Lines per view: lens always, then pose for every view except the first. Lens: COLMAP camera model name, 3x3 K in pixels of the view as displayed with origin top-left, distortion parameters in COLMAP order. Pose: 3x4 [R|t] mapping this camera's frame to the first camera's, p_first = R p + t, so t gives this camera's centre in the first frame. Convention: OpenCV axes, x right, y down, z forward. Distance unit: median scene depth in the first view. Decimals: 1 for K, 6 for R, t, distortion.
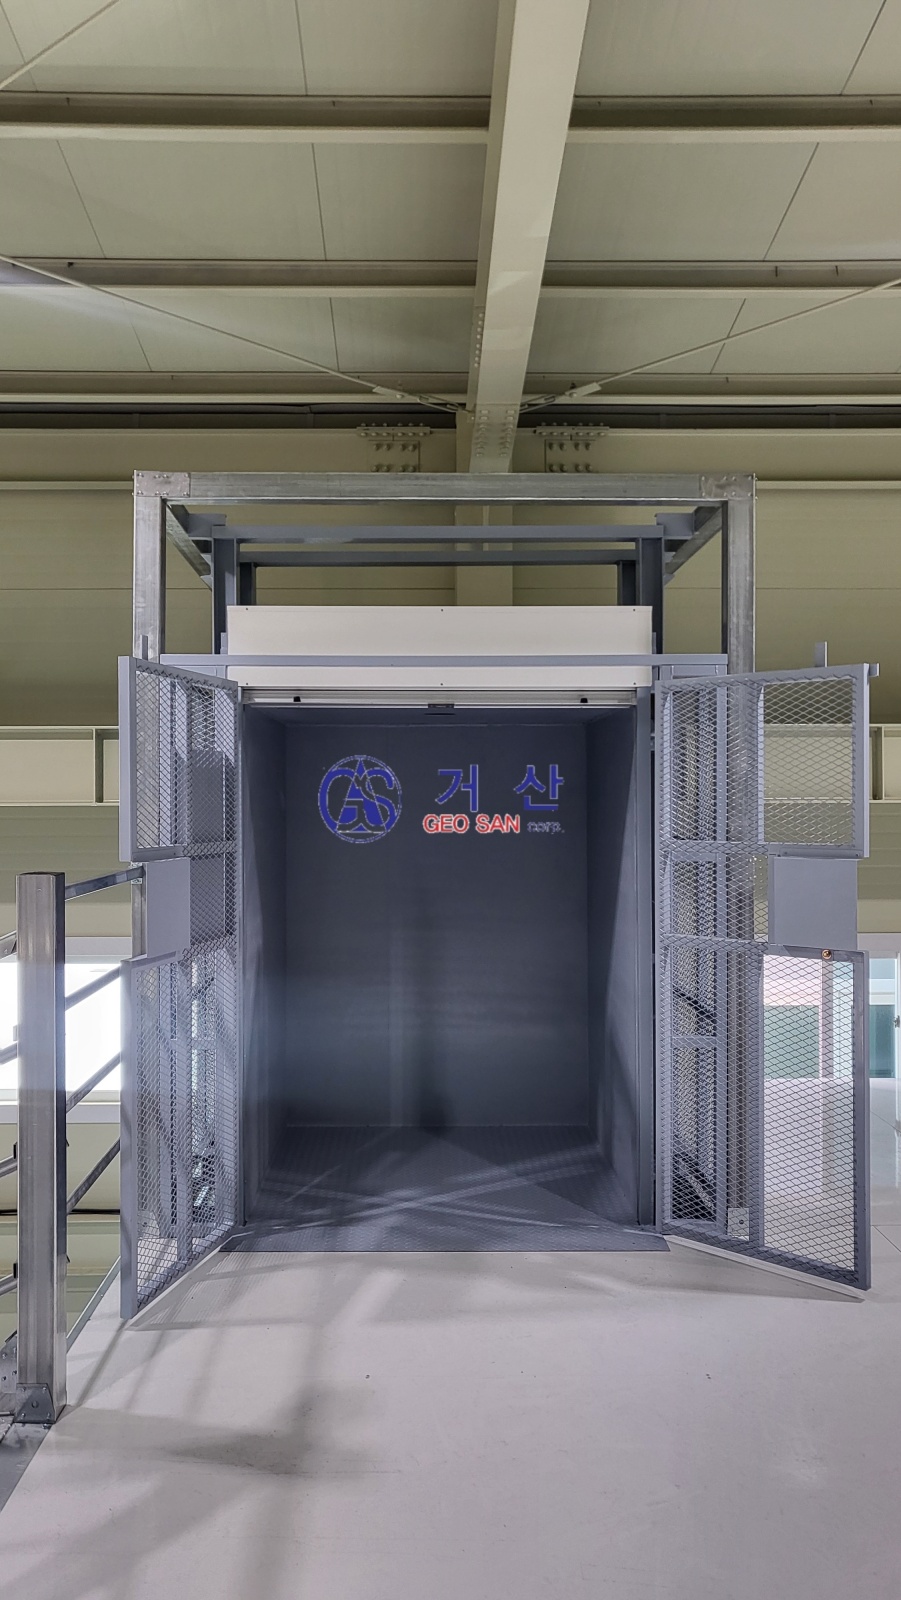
lens RADIAL K [[1194.3, 0, 442.1], [0, 1194.3, 784.3], [0, 0, 1]] dist [0.001054, 0.002355]
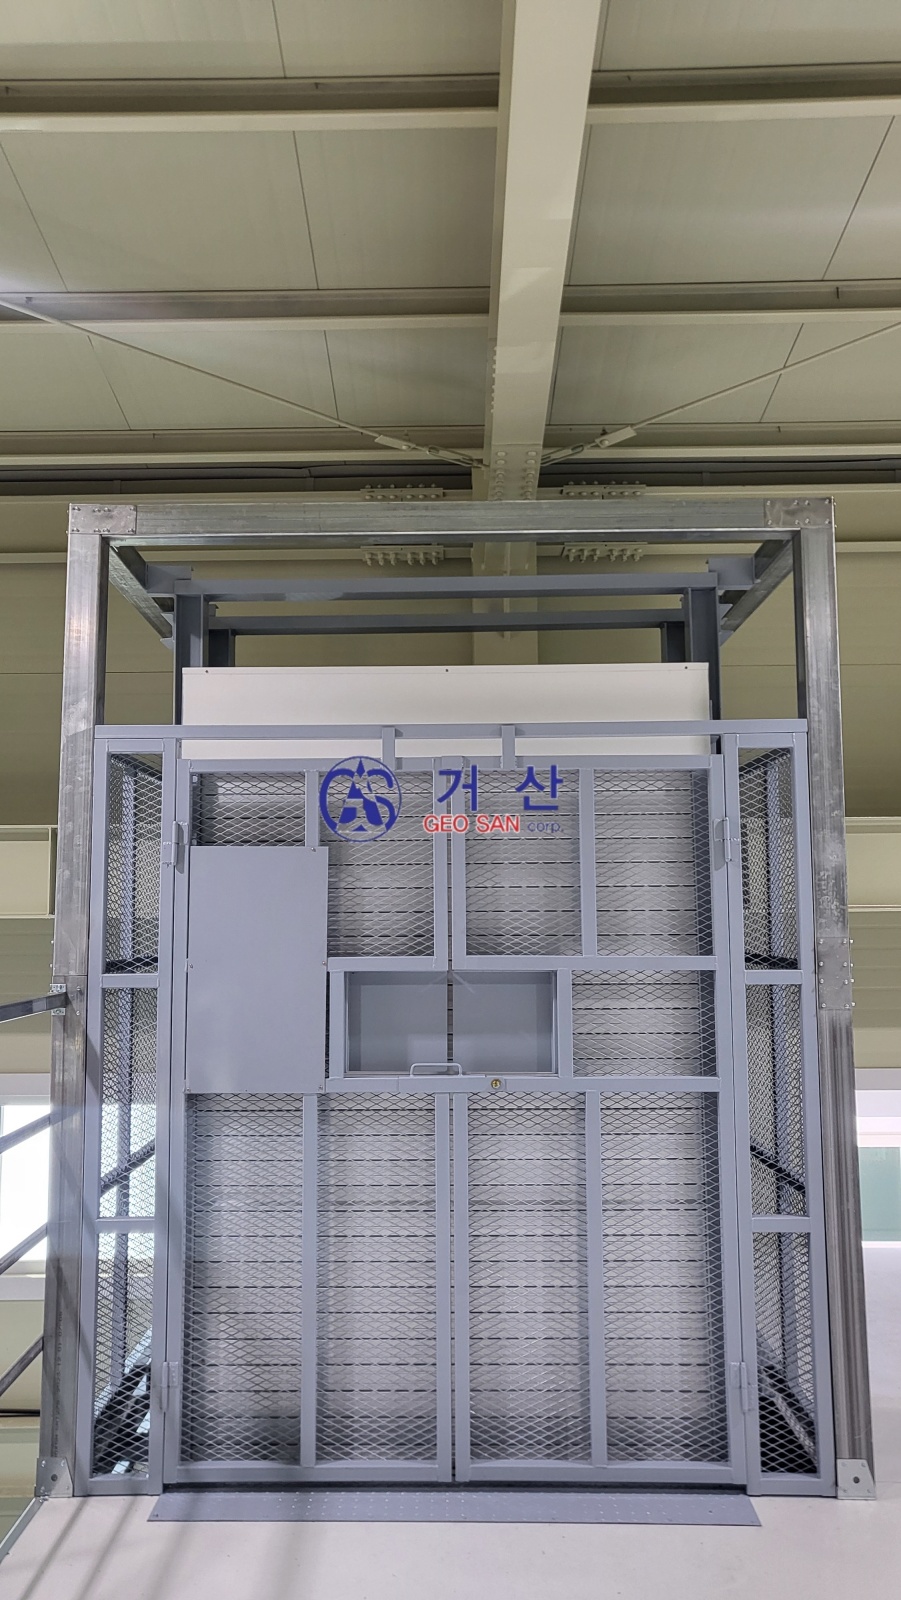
lens RADIAL K [[1143.5, 0, 446.6], [0, 1143.5, 790.1], [0, 0, 1]] dist [0.002349, 0.000167]
pose [[0.999468, -0.008995, -0.031363, 0.022157], [0.005855, 0.995090, -0.098801, 0.010959], [0.032098, 0.098565, 0.994613, 0.227221]]
